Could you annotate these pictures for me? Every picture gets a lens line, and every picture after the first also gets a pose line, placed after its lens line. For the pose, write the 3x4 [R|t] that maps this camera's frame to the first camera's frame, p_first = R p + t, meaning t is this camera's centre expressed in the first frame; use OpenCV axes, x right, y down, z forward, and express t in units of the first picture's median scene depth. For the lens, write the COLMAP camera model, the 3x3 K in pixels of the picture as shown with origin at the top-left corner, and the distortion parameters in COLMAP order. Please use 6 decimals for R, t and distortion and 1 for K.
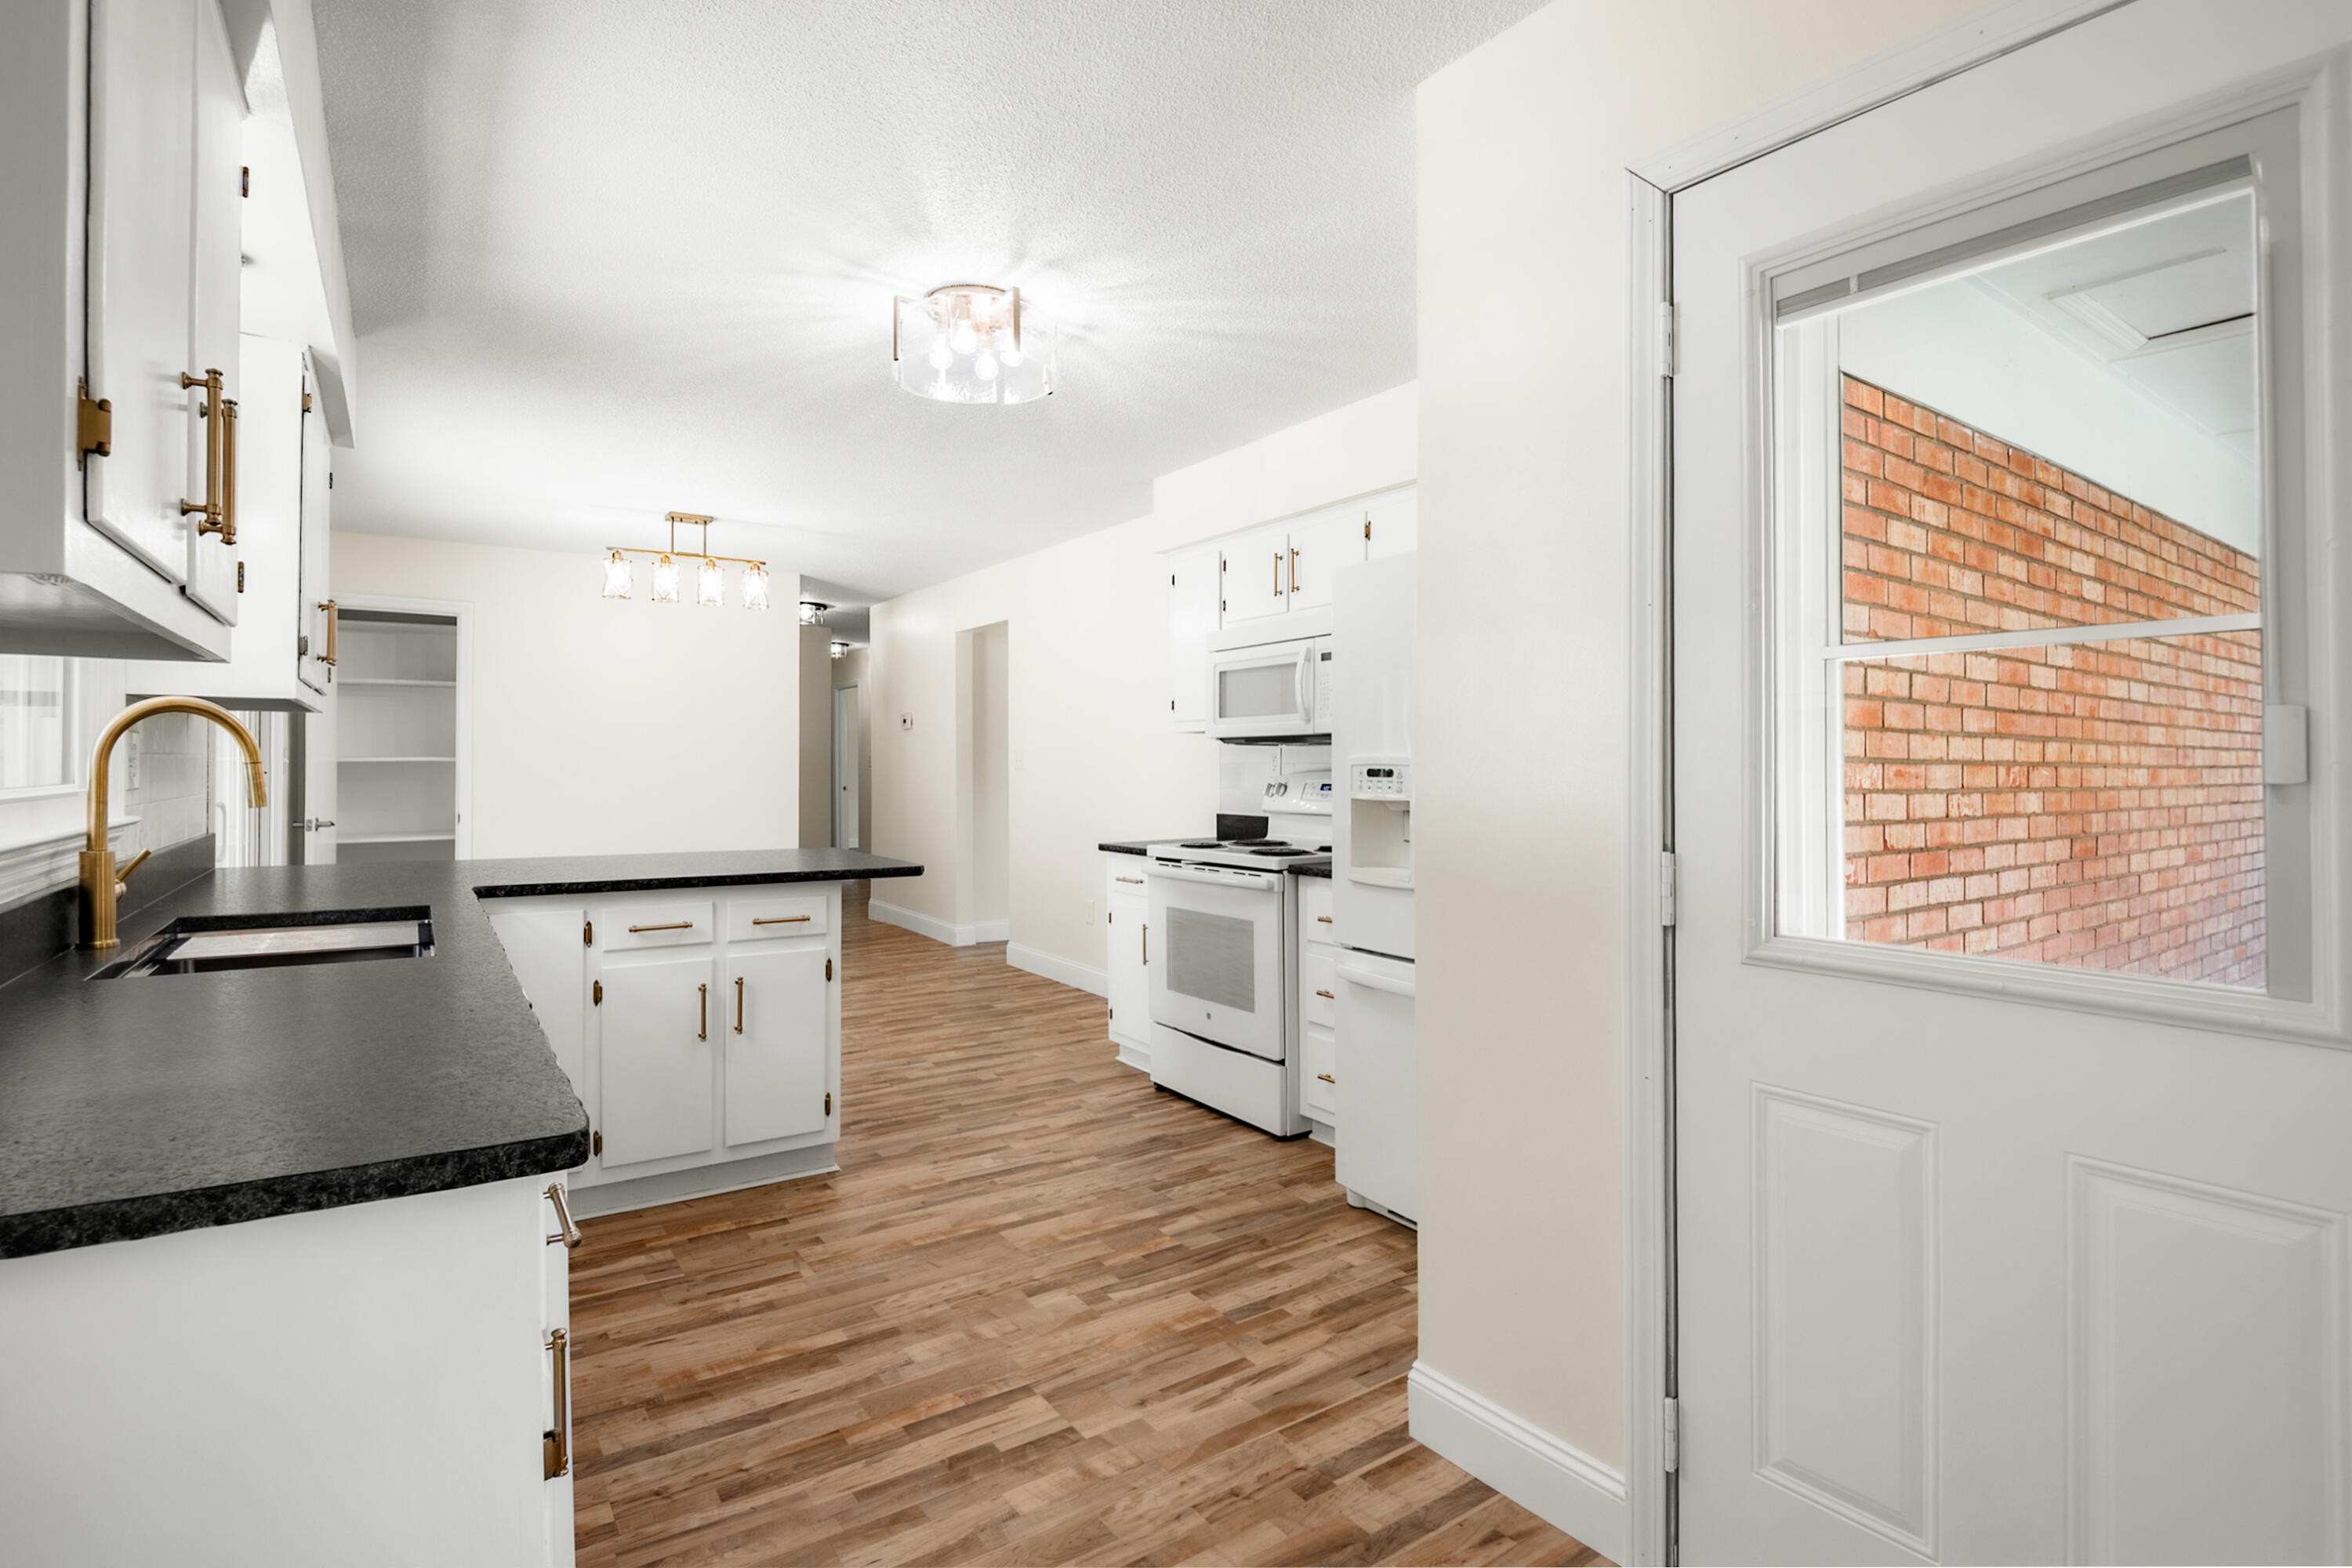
lens RADIAL K [[1128.6, 0, 1179.8], [0, 1128.6, 766.2], [0, 0, 1]] dist [0.011640, -0.015630]
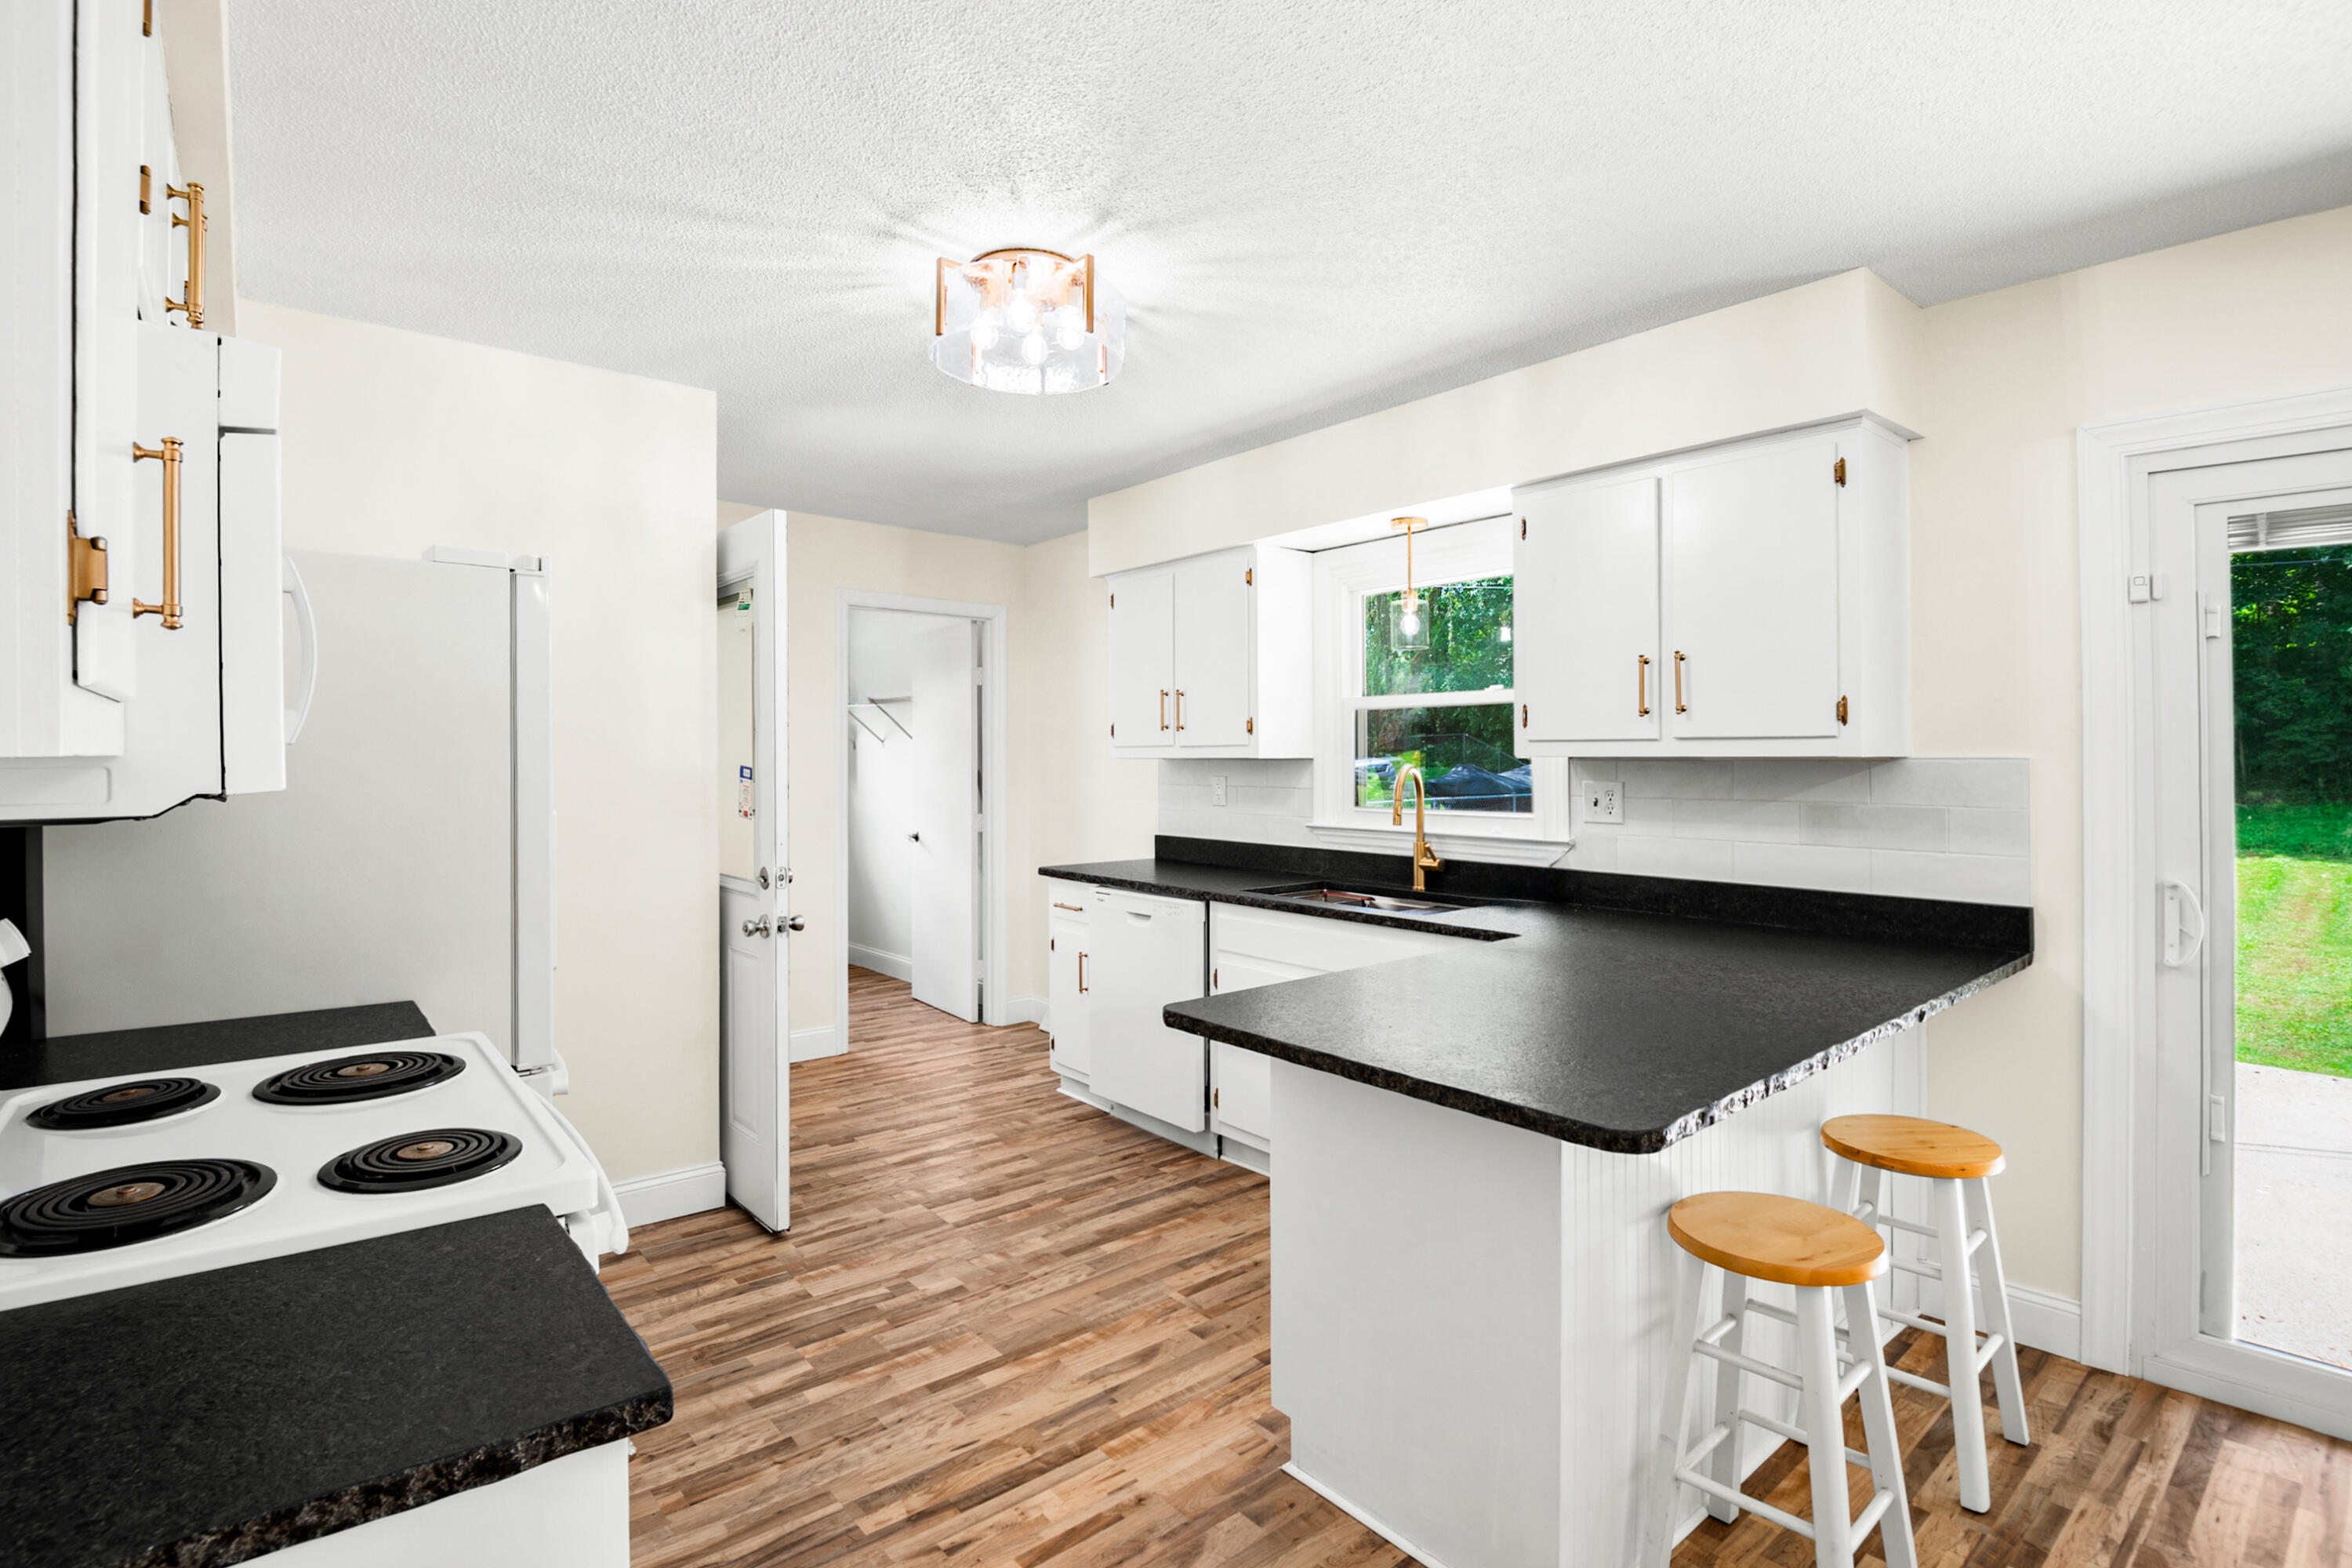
lens RADIAL K [[1128.6, 0, 1181.1], [0, 1128.6, 770.6], [0, 0, 1]] dist [0.011640, -0.015630]
pose [[-0.995351, 0.007358, -0.096036, -0.243752], [0.006465, 0.999933, 0.009599, -0.051973], [0.096101, 0.008934, -0.995332, 2.112699]]
